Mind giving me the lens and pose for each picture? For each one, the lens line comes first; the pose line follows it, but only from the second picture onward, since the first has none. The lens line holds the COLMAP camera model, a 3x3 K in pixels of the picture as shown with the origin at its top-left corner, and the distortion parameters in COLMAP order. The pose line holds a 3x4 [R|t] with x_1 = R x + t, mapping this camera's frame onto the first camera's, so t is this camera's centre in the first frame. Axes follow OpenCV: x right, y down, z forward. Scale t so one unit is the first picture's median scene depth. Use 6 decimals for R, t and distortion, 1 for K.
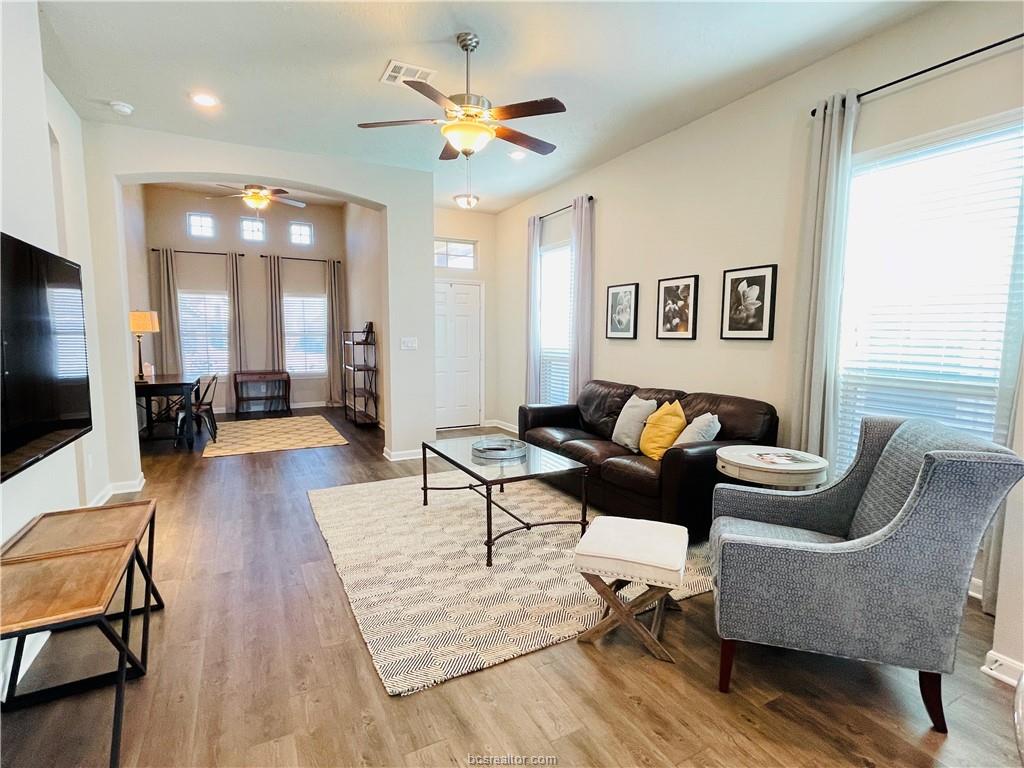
lens RADIAL K [[513.0, 0, 511.8], [0, 513.0, 386.9], [0, 0, 1]] dist [-0.004838, -0.000572]
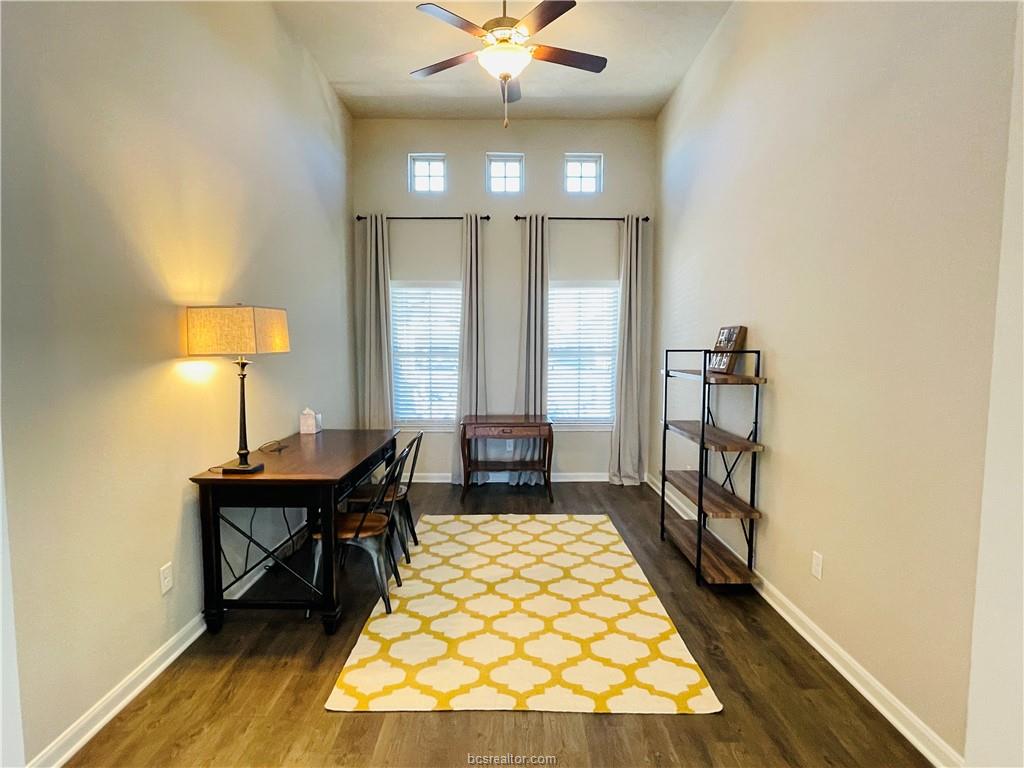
lens RADIAL K [[530.6, 0, 510.1], [0, 530.6, 386.5], [0, 0, 1]] dist [0.000955, 0.000044]
pose [[0.886735, 0.032894, -0.461107, -0.221925], [-0.046018, 0.998792, -0.017244, -0.057667], [0.459983, 0.036510, 0.887177, 0.492581]]
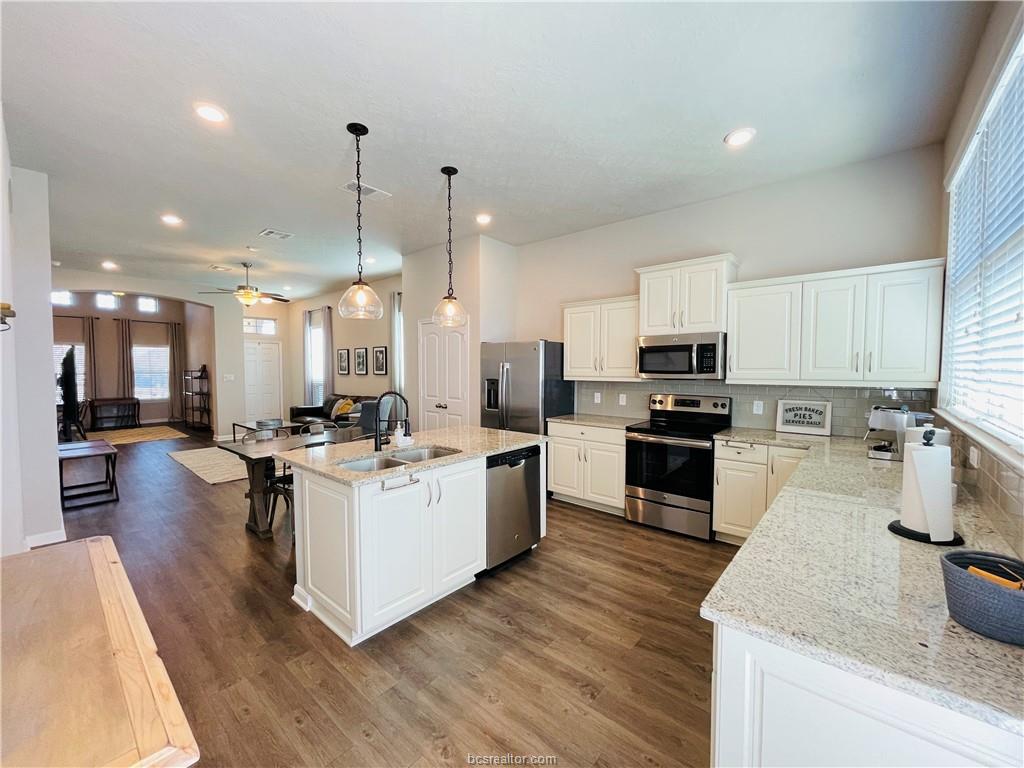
lens RADIAL K [[410.0, 0, 505.2], [0, 410.0, 388.9], [0, 0, 1]] dist [0.001891, 0.000226]
pose [[0.934752, -0.021924, 0.354623, 0.137187], [0.040879, 0.998102, -0.046047, 0.043146], [-0.352940, 0.057539, 0.933875, -0.491301]]
